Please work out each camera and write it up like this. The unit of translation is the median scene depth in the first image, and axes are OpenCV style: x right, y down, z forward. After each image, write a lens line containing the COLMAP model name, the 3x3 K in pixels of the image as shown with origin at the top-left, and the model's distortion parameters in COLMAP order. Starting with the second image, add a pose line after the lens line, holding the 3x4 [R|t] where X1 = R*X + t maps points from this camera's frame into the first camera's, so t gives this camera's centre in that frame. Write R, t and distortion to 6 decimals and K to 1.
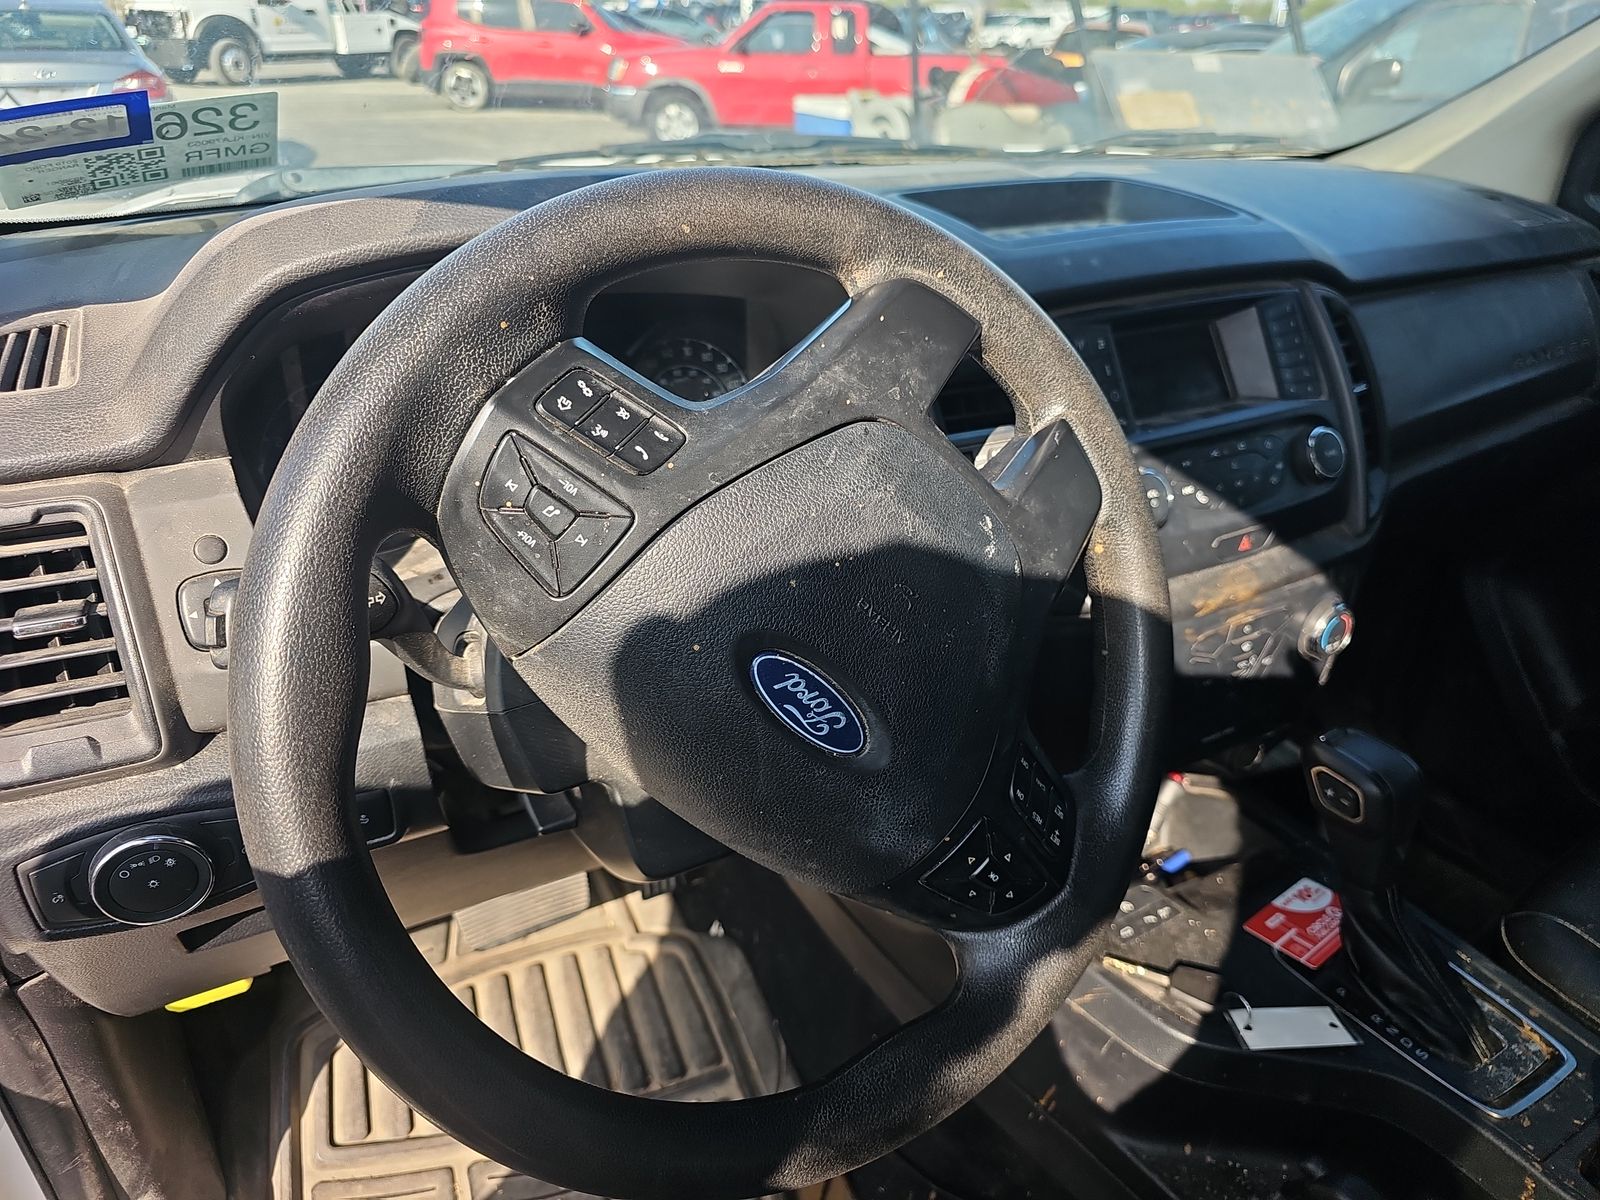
lens RADIAL K [[1054.5, 0, 800.0], [0, 1054.5, 600.0], [0, 0, 1]] dist [0.032339, -0.007765]
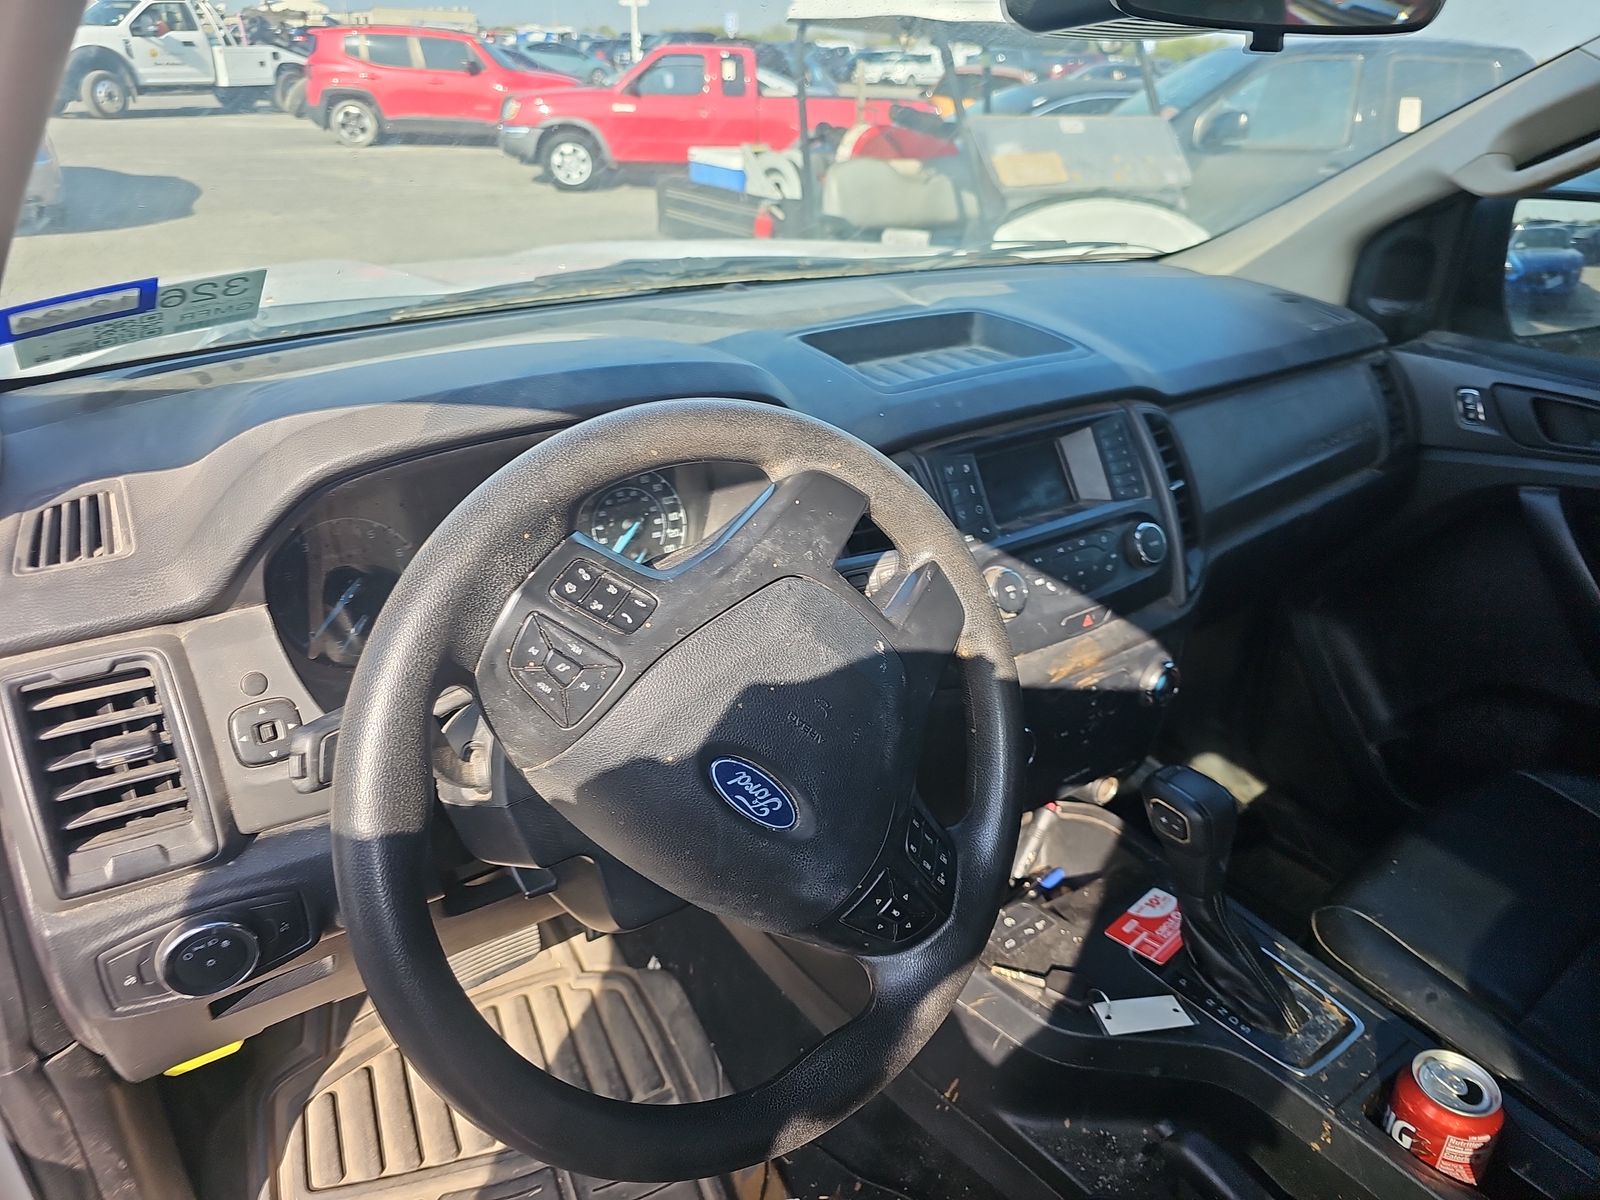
lens RADIAL K [[1042.4, 0, 809.1], [0, 1042.4, 589.7], [0, 0, 1]] dist [0.053591, -0.020559]
pose [[0.994736, -0.031863, 0.097391, -0.022917], [0.034696, 0.999019, -0.027536, -0.065361], [-0.096418, 0.030770, 0.994865, -0.180961]]
